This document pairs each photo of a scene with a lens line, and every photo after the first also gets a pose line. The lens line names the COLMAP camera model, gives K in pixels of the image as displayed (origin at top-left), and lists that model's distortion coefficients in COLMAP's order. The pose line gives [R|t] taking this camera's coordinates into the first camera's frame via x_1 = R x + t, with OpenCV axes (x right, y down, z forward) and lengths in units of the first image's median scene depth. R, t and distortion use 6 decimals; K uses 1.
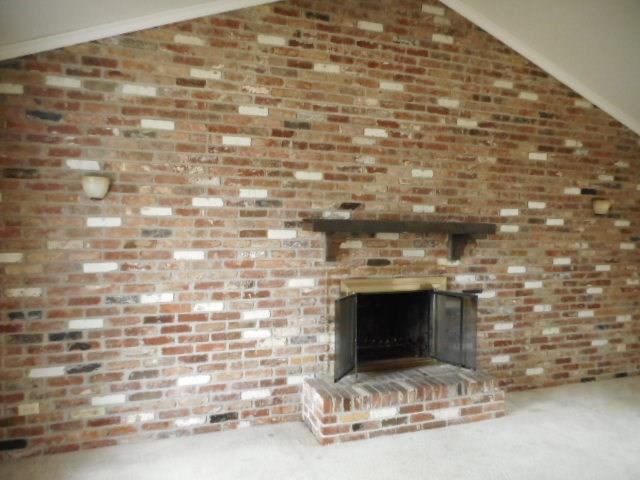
lens RADIAL K [[445.7, 0, 313.5], [0, 445.7, 239.4], [0, 0, 1]] dist [-0.032458, 0.000336]
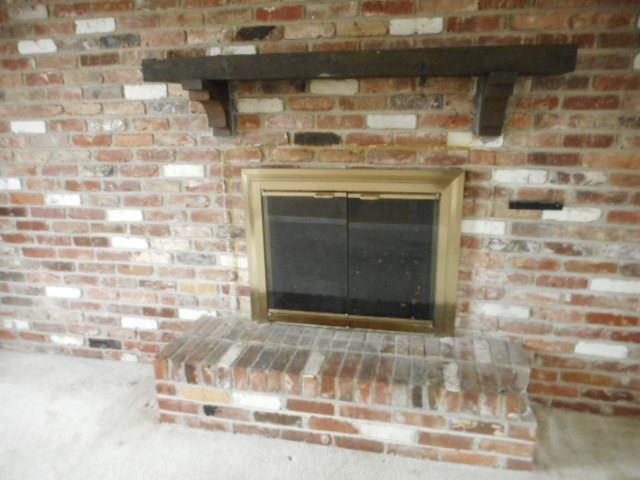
lens RADIAL K [[466.1, 0, 320.1], [0, 466.1, 235.1], [0, 0, 1]] dist [-0.026650, 0.005493]
pose [[0.855988, 0.108260, -0.505534, 0.477028], [0.014039, 0.972601, 0.232055, 0.035966], [0.516805, -0.205734, 0.831015, 0.536673]]
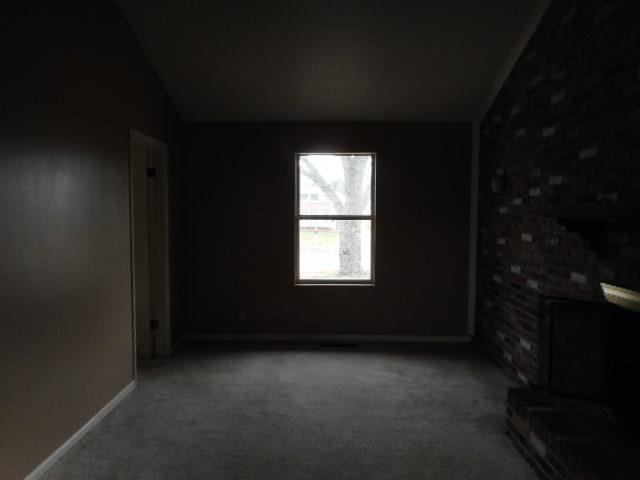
lens RADIAL K [[466.1, 0, 320.1], [0, 466.1, 235.1], [0, 0, 1]] dist [-0.026650, 0.005493]
pose [[-0.348388, 0.038160, -0.936574, 0.987207], [-0.035340, 0.997926, 0.053805, -0.017112], [0.936684, 0.051844, -0.346316, 0.832829]]
